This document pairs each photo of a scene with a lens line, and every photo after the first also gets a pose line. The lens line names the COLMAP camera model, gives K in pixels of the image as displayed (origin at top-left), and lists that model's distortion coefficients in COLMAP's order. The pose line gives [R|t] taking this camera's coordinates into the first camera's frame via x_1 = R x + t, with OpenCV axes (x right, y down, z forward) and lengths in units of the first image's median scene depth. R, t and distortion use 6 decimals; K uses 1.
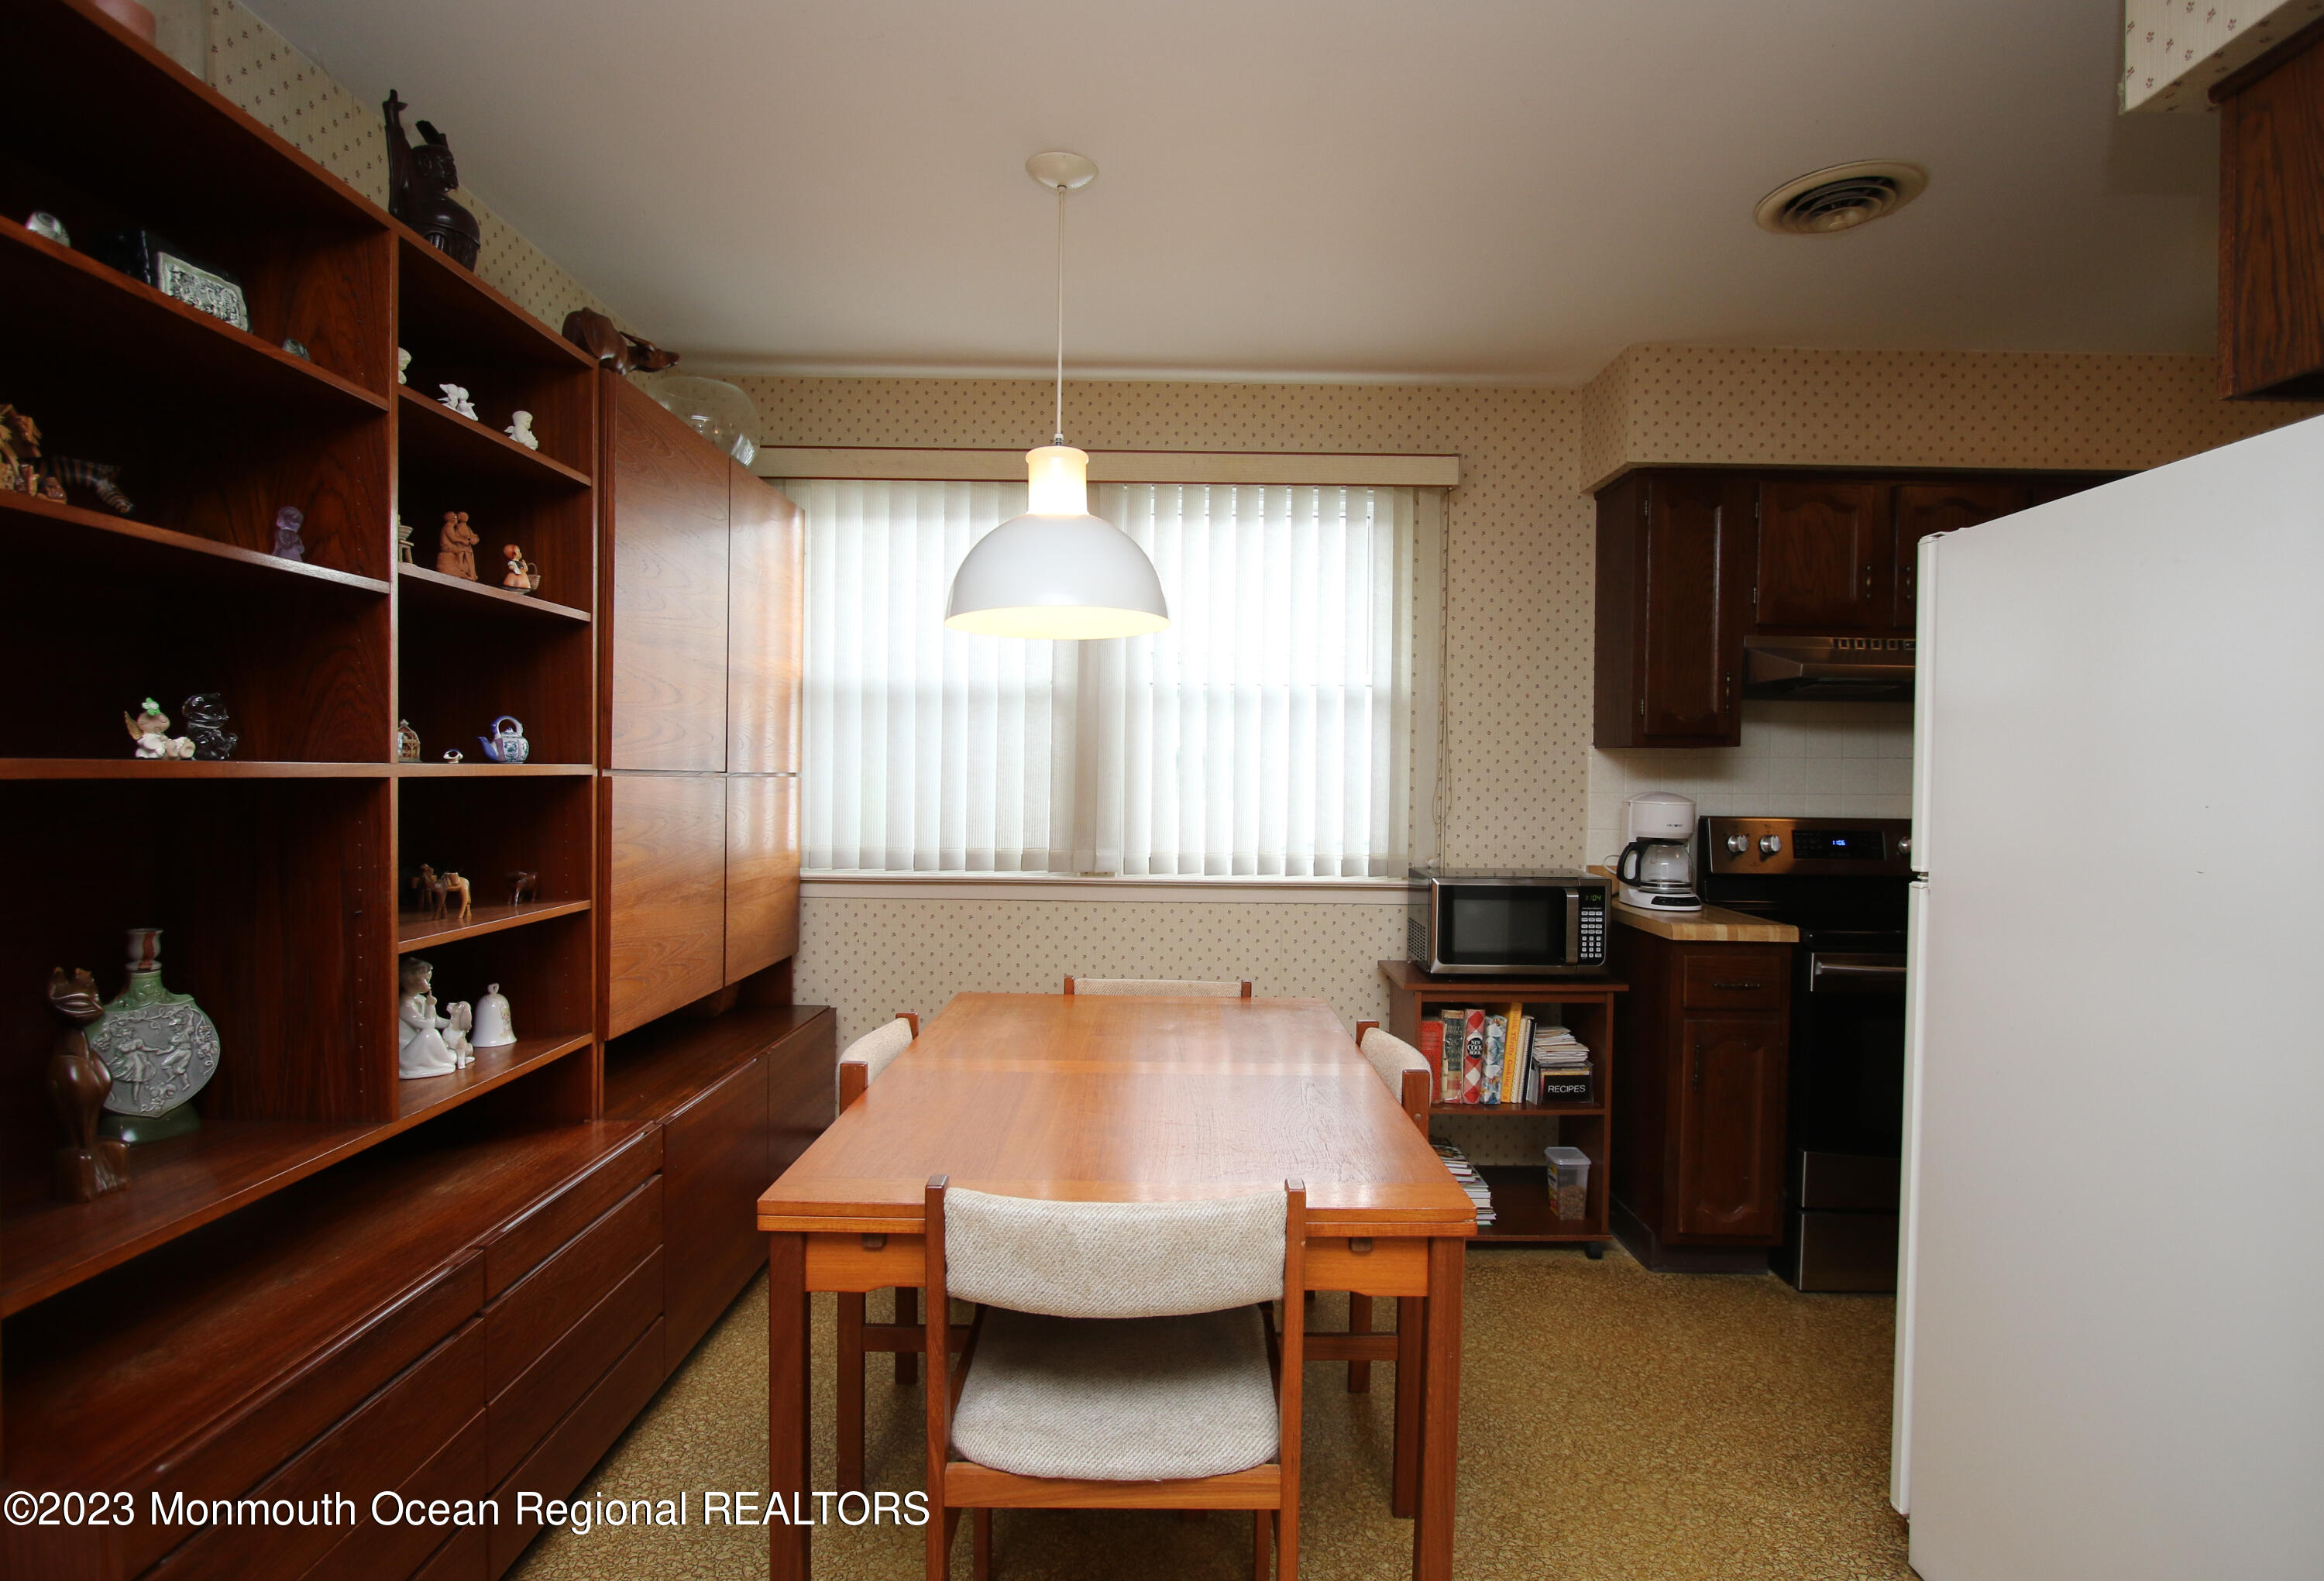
lens RADIAL K [[1188.0, 0, 1167.3], [0, 1188.0, 785.2], [0, 0, 1]] dist [-0.019038, 0.000305]
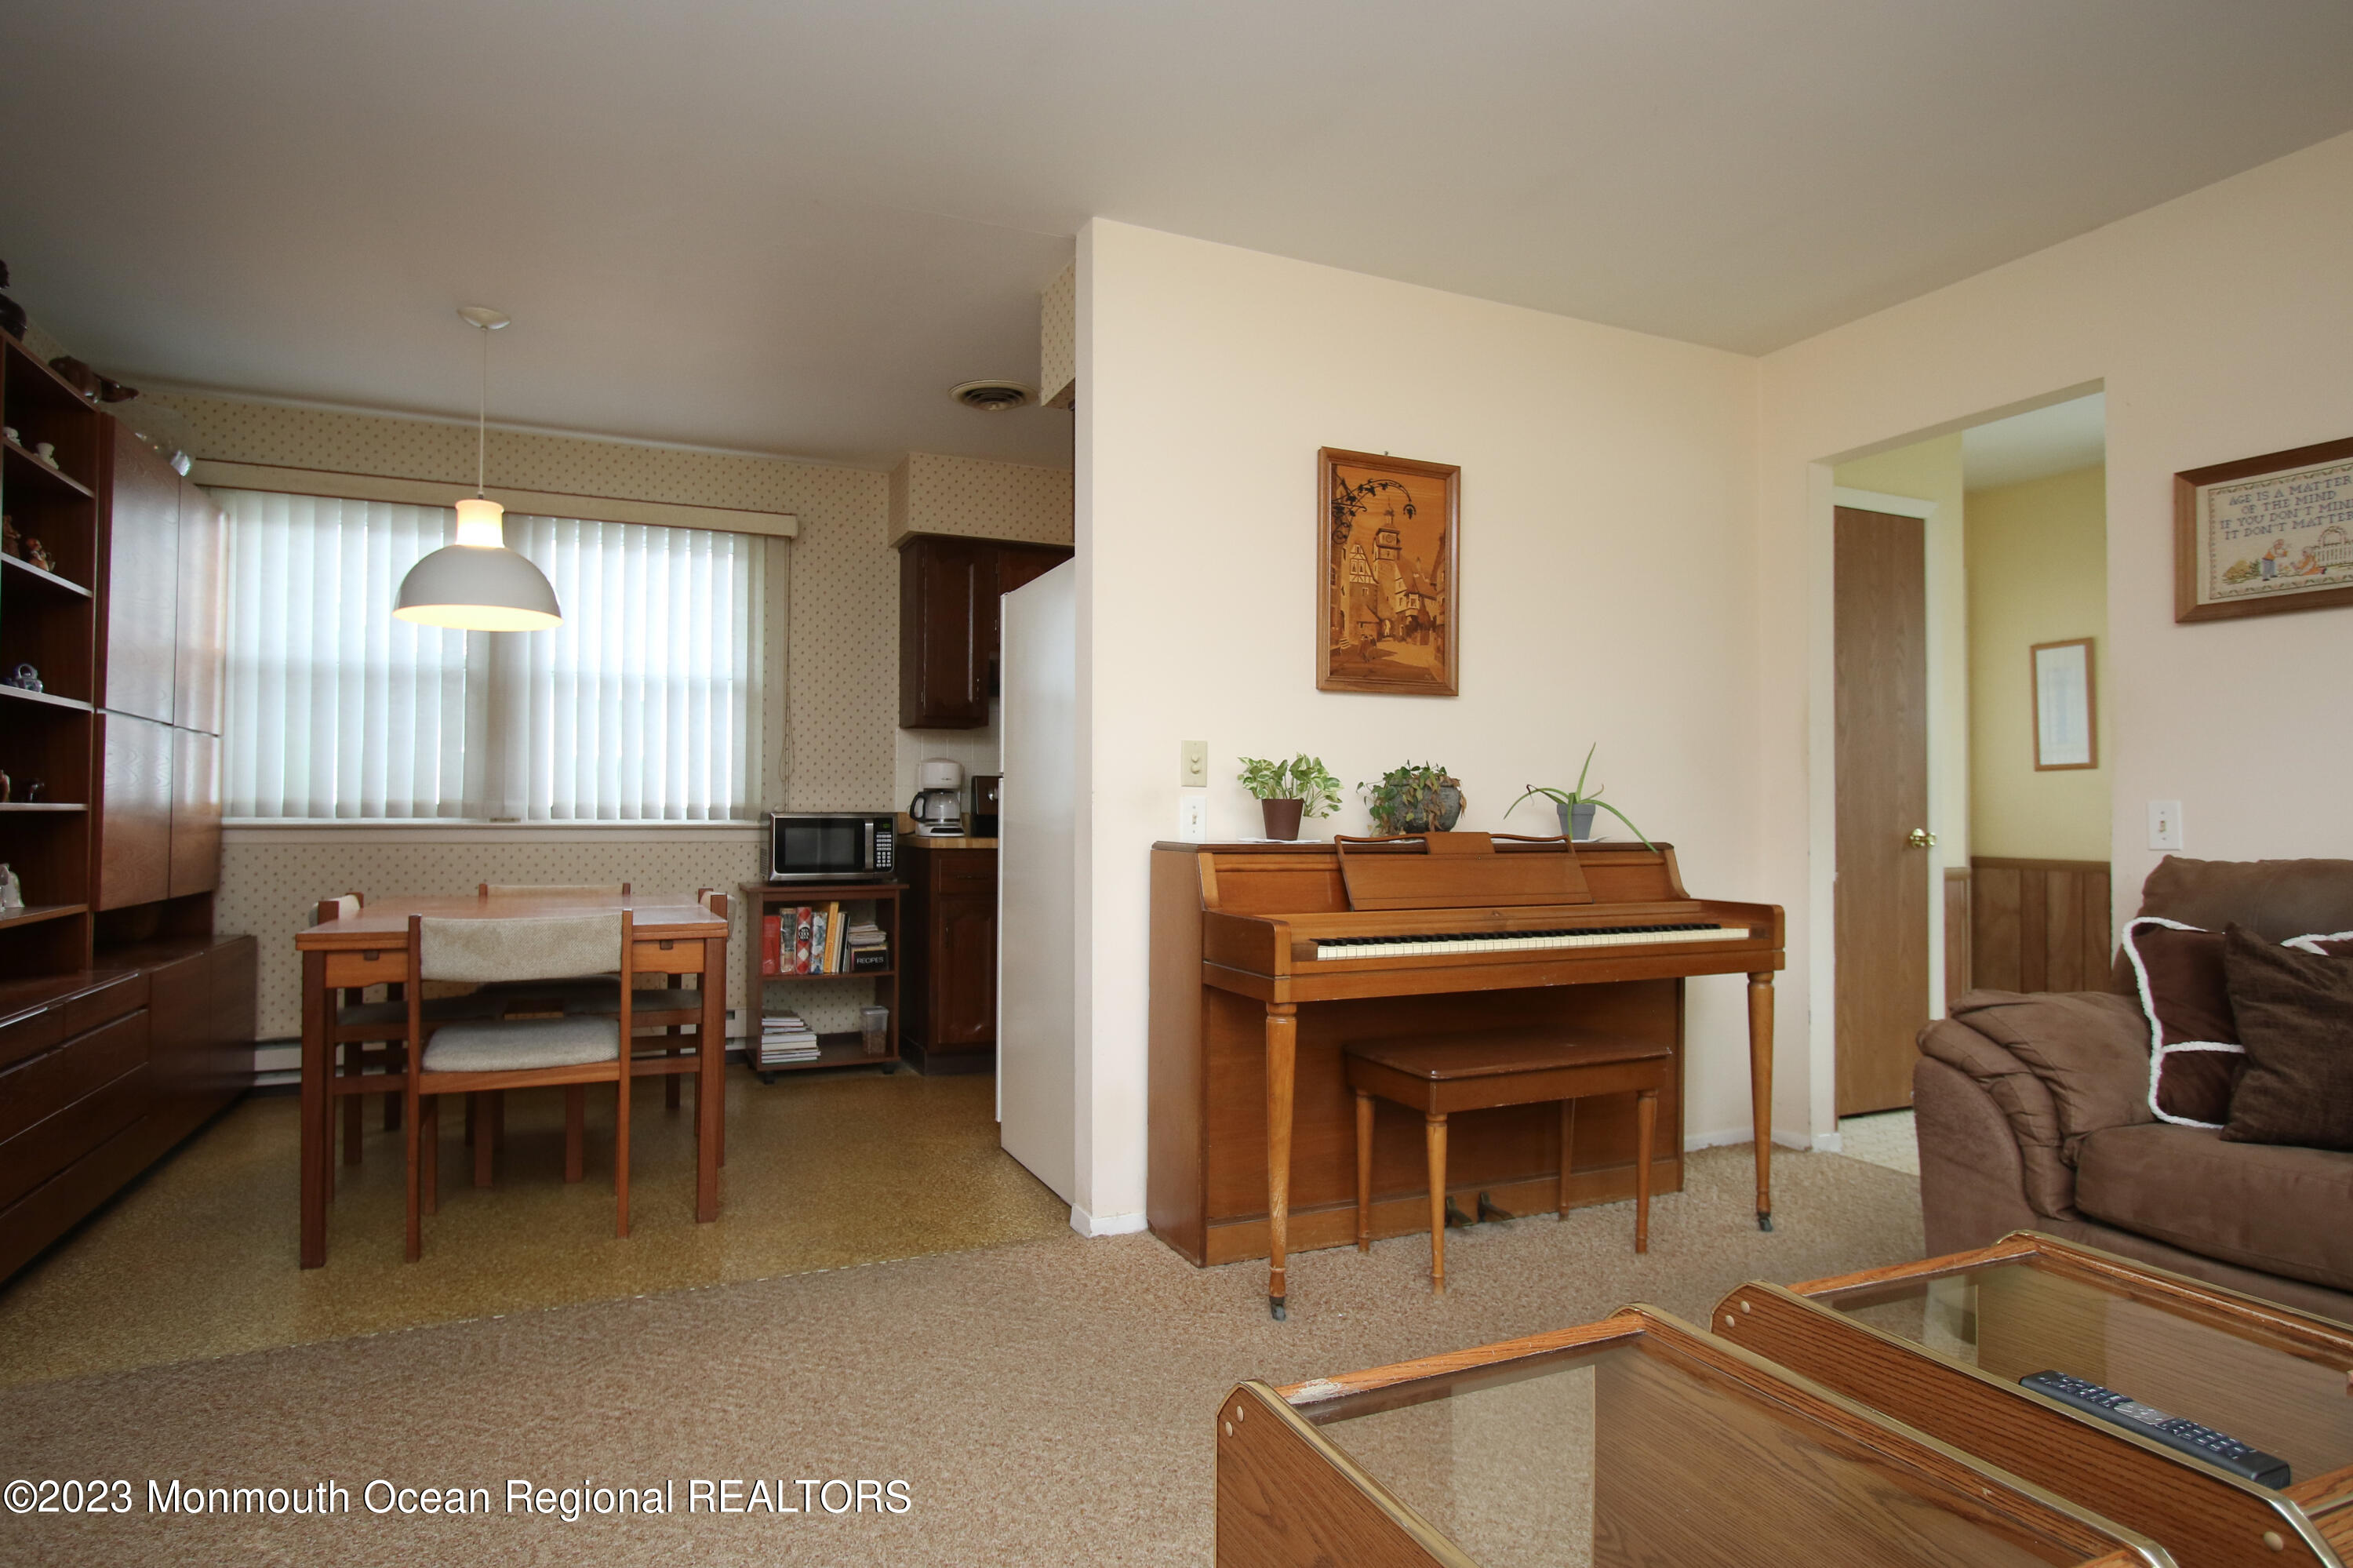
lens RADIAL K [[1311.3, 0, 1170.7], [0, 1311.3, 784.4], [0, 0, 1]] dist [-0.004974, -0.000611]
pose [[0.913193, 0.001723, 0.407525, 0.019936], [0.011776, 0.999462, -0.030615, 0.090588], [-0.407358, 0.032757, 0.912681, -0.575016]]
